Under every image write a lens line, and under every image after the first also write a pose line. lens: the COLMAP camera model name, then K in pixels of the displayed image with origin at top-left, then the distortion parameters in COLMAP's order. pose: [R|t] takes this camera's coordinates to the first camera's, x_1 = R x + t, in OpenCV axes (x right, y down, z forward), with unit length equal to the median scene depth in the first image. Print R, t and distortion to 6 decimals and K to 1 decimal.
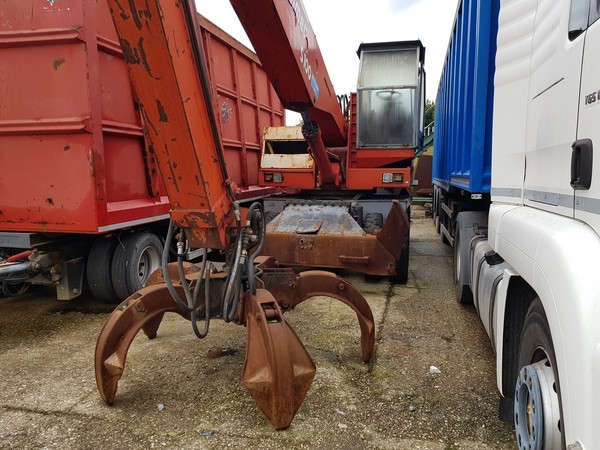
lens RADIAL K [[493.8, 0, 299.7], [0, 493.8, 236.2], [0, 0, 1]] dist [0.048100, -0.002477]
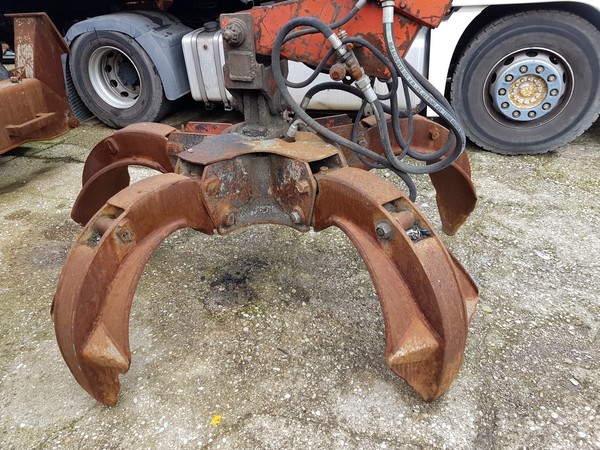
lens RADIAL K [[447.1, 0, 300.0], [0, 447.1, 225.0], [0, 0, 1]] dist [0.033063, -0.003153]
pose [[0.066415, -0.504020, 0.861135, -0.379087], [0.196496, 0.852746, 0.483956, -0.048614], [-0.978253, 0.137068, 0.155673, 0.545166]]
